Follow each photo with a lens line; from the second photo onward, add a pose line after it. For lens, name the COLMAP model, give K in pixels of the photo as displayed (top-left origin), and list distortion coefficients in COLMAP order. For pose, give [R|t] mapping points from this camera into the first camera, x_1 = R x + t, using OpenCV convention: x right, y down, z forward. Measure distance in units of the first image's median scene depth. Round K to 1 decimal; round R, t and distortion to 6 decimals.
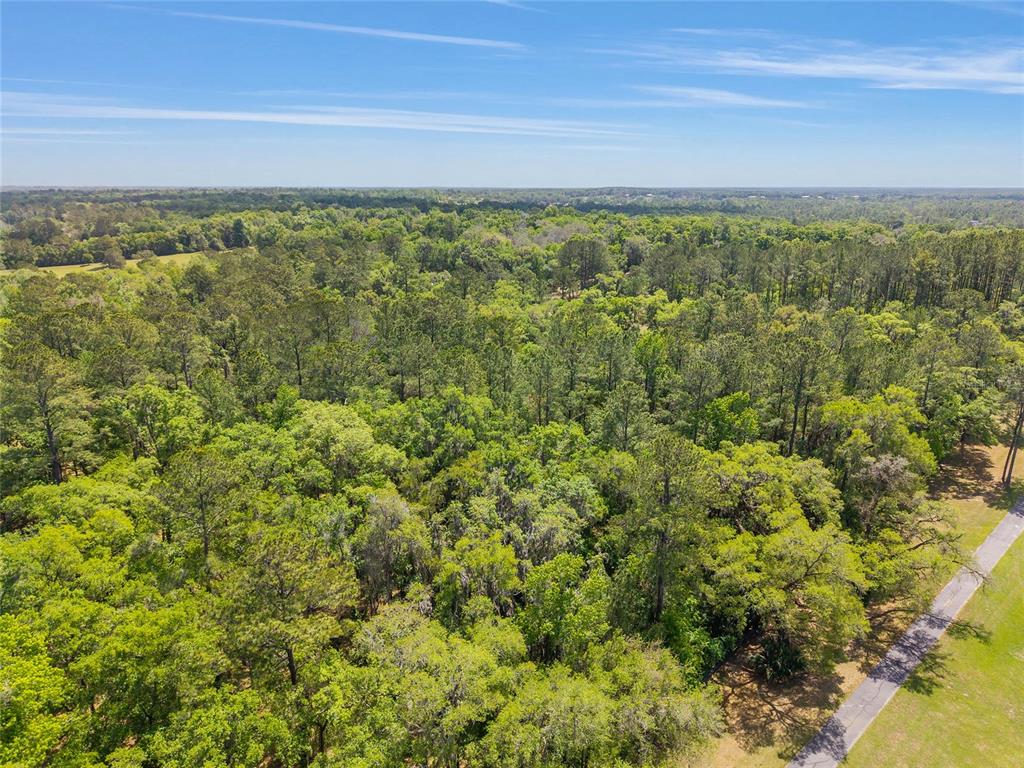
lens RADIAL K [[670.6, 0, 511.9], [0, 670.6, 390.0], [0, 0, 1]] dist [0.027074, -0.017991]
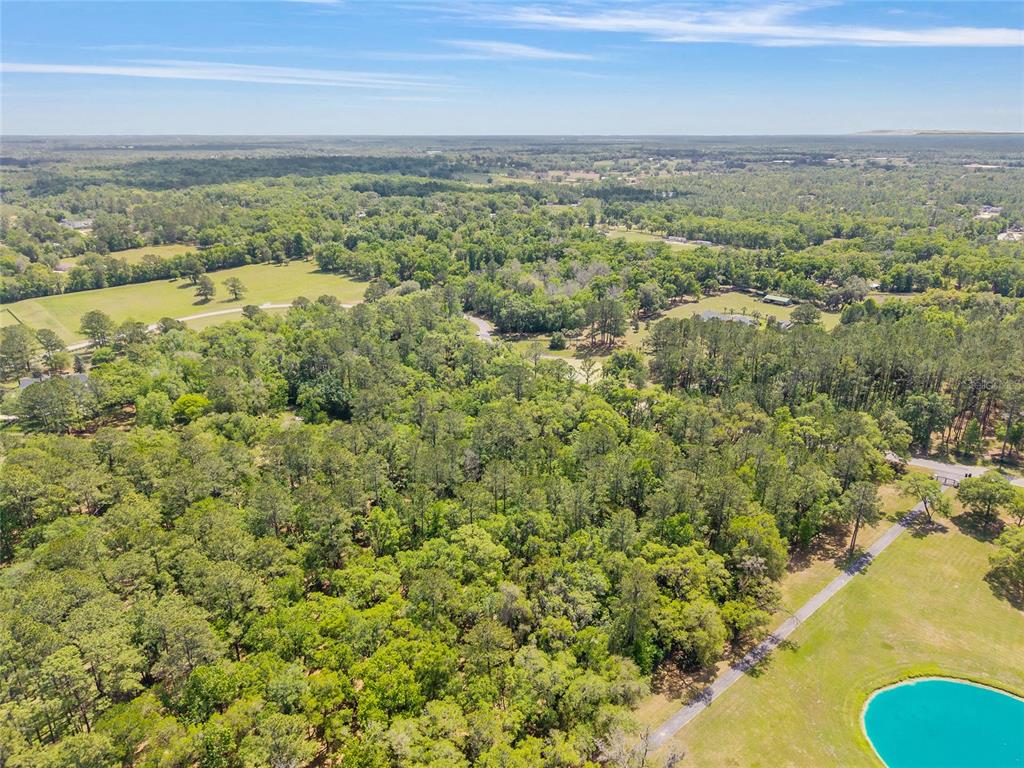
lens RADIAL K [[670.6, 0, 511.9], [0, 670.6, 390.0], [0, 0, 1]] dist [0.027074, -0.017991]
pose [[0.999554, 0.009733, -0.028236, -0.120048], [-0.007763, 0.997583, 0.069055, -0.616829], [0.028840, -0.068805, 0.997213, -1.125083]]
